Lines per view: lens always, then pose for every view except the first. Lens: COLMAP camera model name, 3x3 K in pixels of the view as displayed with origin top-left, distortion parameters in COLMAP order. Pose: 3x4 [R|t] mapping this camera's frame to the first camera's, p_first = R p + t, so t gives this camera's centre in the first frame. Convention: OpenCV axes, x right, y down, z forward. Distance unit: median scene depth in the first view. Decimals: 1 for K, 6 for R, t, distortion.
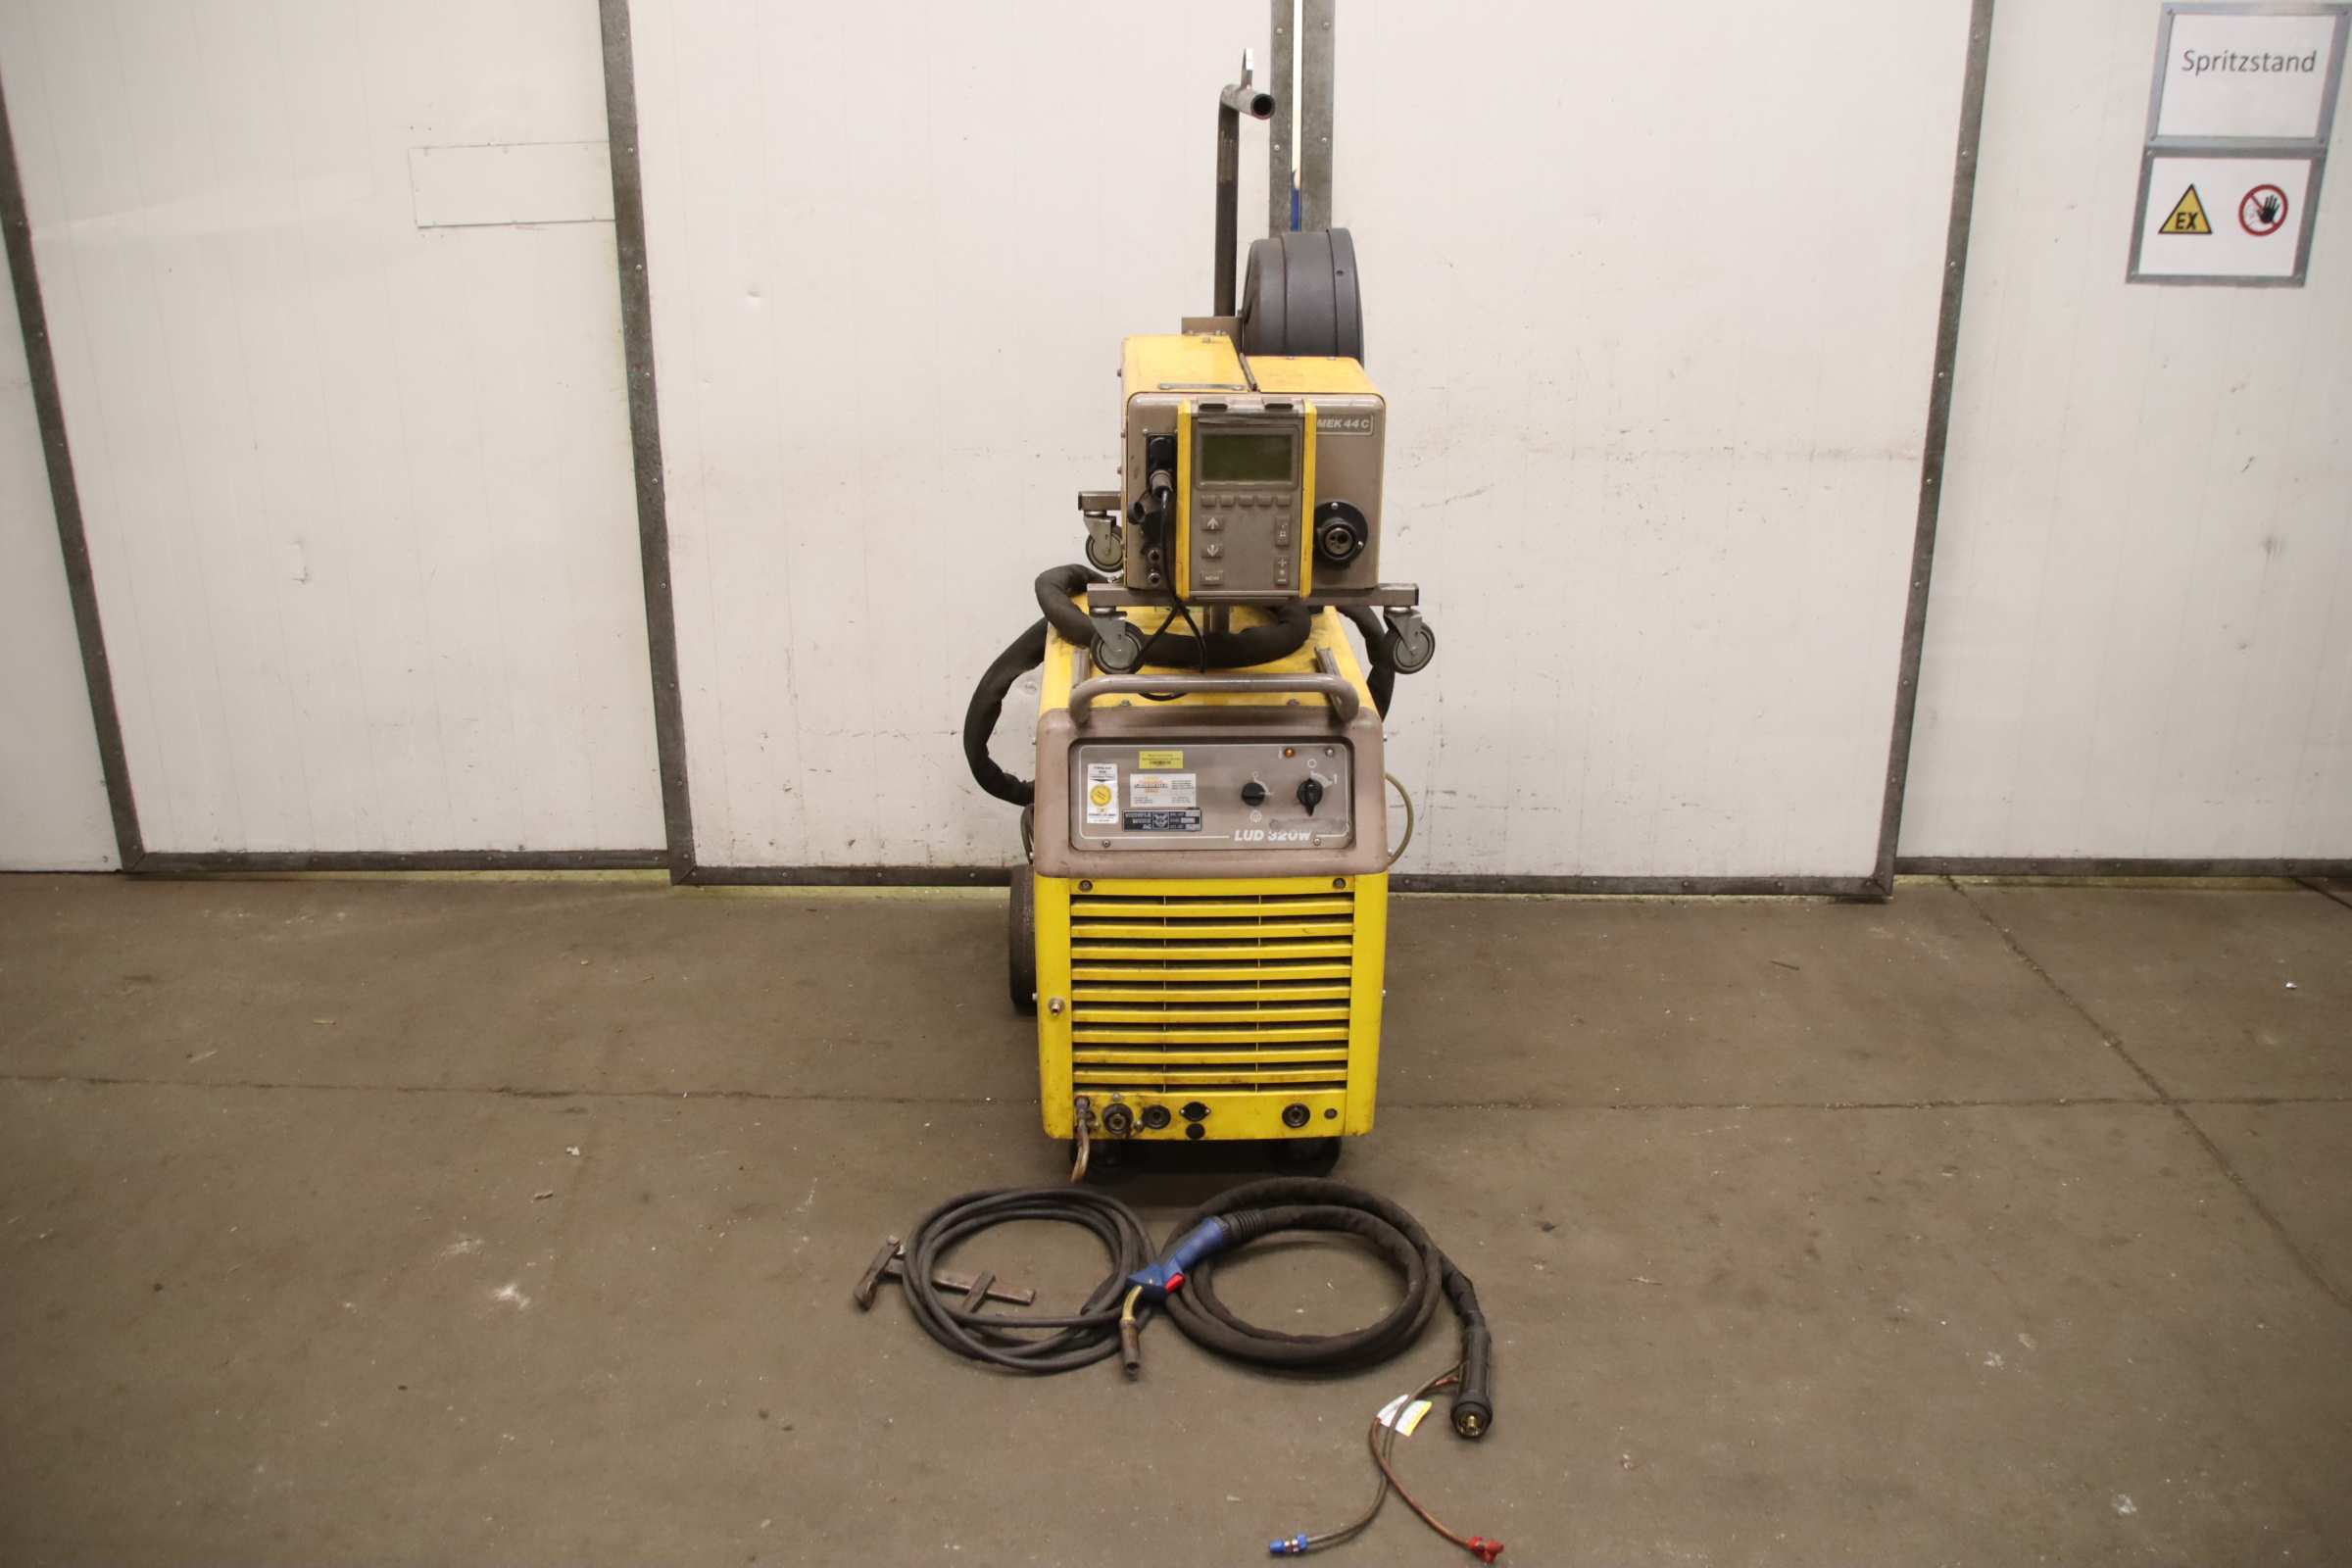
lens RADIAL K [[1966.0, 0, 1176.0], [0, 1966.0, 784.0], [0, 0, 1]] dist [-0.144774, 0.097788]
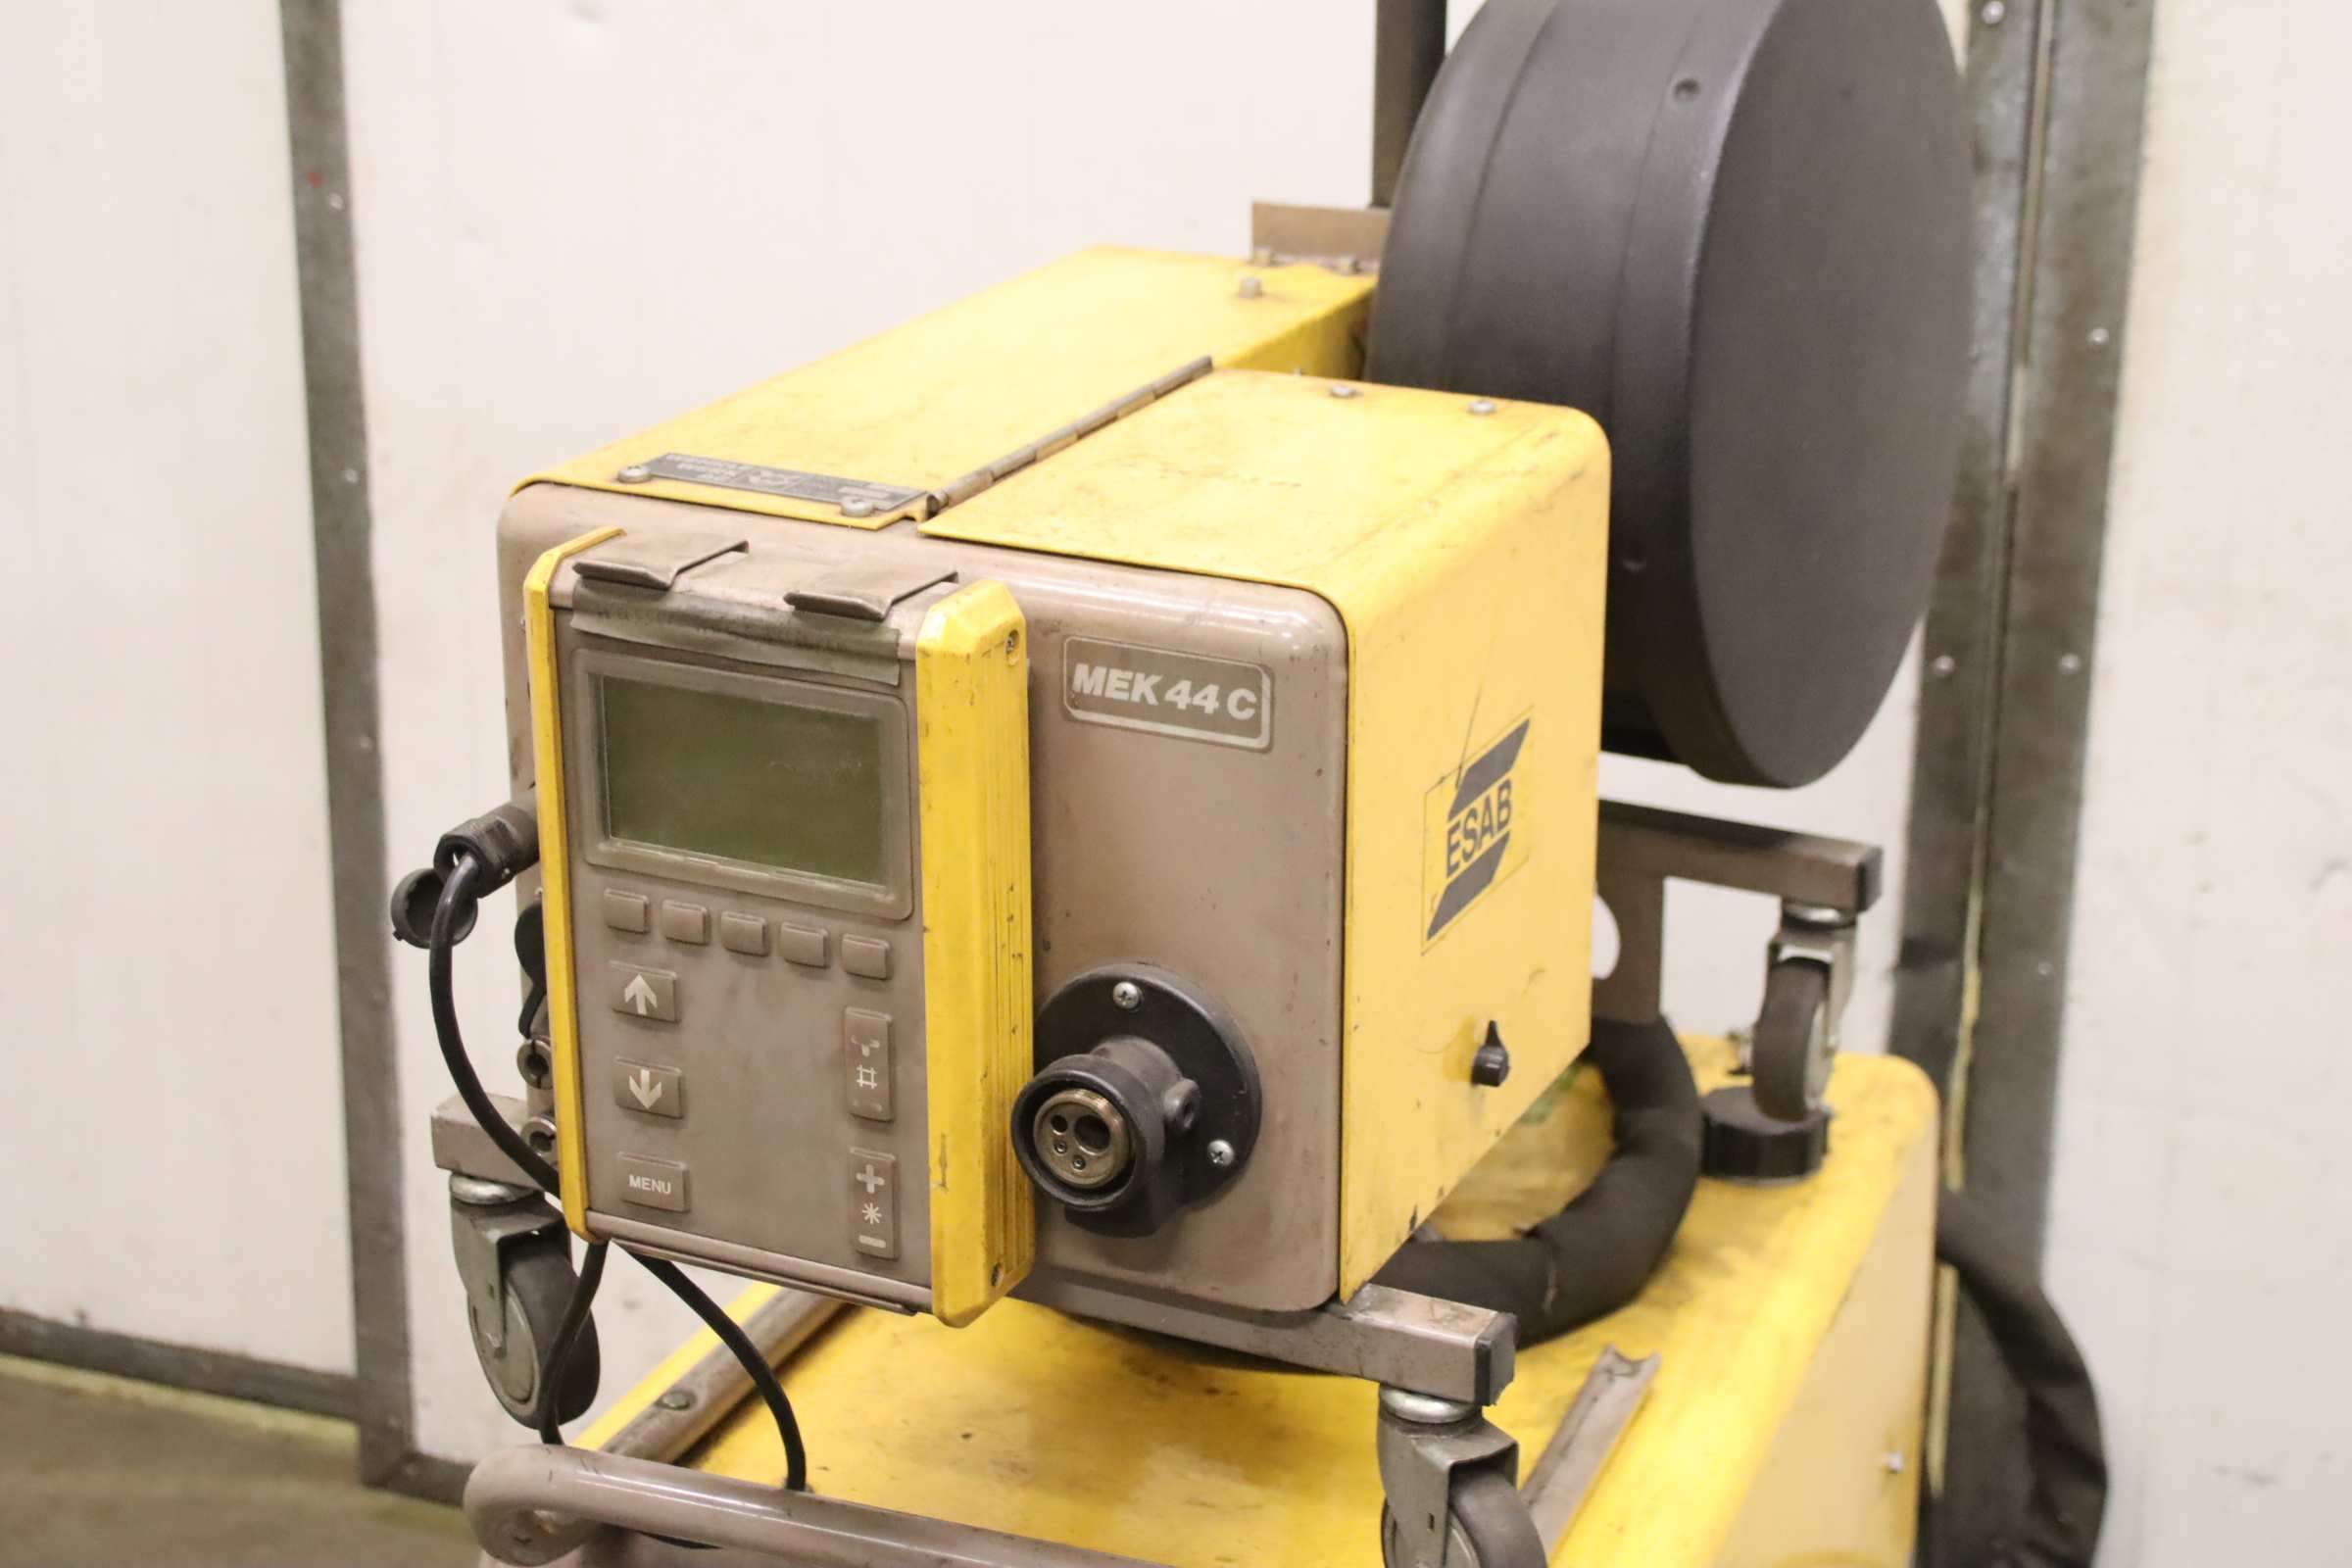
lens RADIAL K [[3814.1, 0, 1176.0], [0, 3814.1, 784.0], [0, 0, 1]] dist [0.023205, 0.011700]
pose [[0.882545, 0.151432, -0.445177, 0.273349], [-0.169043, 0.985609, 0.000145, -0.150937], [0.438792, 0.075126, 0.895443, 0.481575]]
